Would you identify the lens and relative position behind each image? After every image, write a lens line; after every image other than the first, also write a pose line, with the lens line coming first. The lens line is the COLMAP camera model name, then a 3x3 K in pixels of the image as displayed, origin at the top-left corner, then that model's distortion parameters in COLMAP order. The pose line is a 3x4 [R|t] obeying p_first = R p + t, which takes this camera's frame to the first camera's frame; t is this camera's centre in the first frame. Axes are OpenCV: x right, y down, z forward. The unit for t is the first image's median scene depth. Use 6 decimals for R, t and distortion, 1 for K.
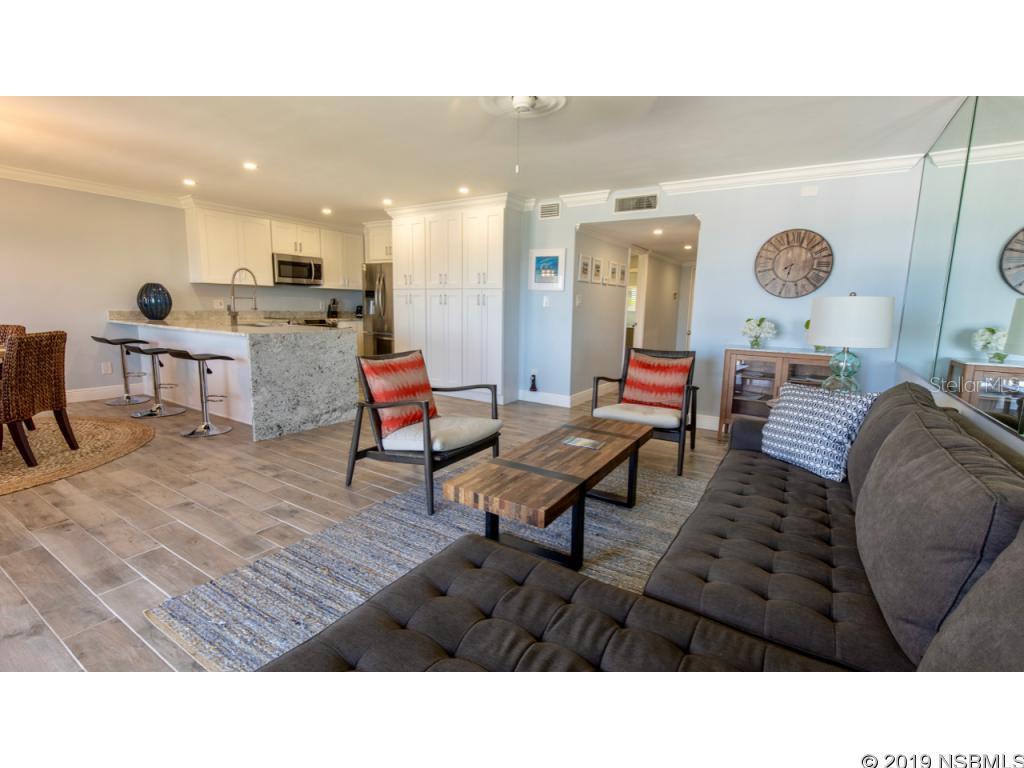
lens RADIAL K [[453.1, 0, 515.7], [0, 453.1, 370.2], [0, 0, 1]] dist [0.000348, 0.000195]
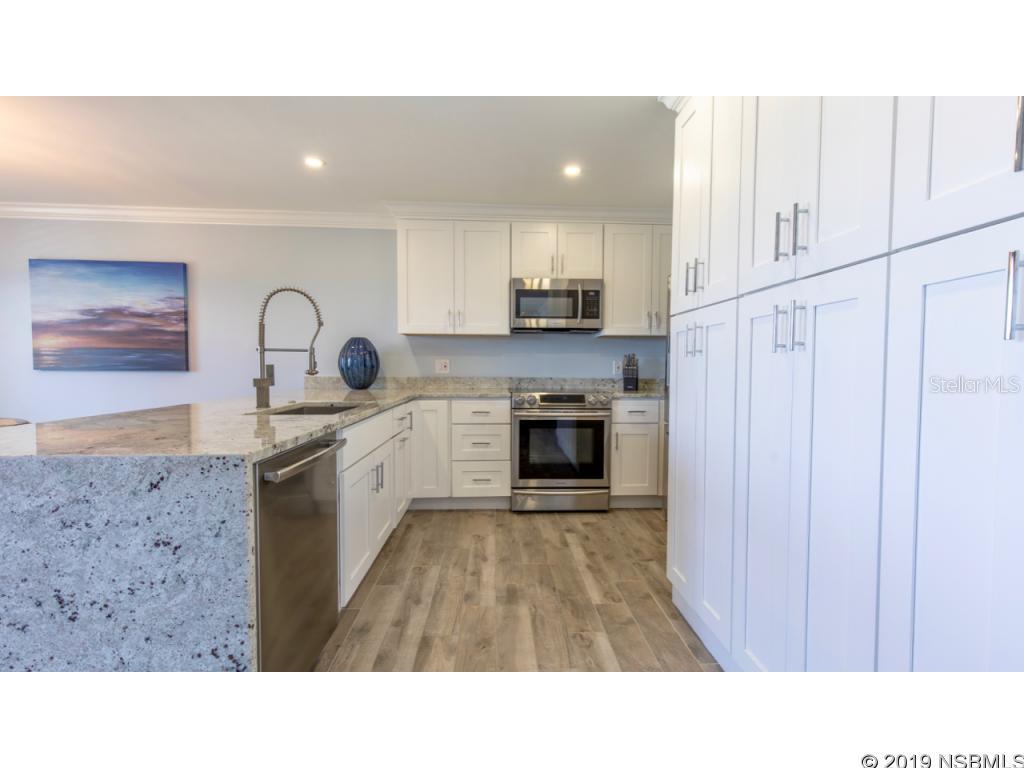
lens RADIAL K [[472.6, 0, 512.0], [0, 472.6, 384.0], [0, 0, 1]] dist [-0.000227, -0.000196]
pose [[0.593893, 0.014963, -0.804405, -0.048786], [-0.109466, 0.992032, -0.062366, -0.087592], [0.797062, 0.125093, 0.590799, 0.664732]]
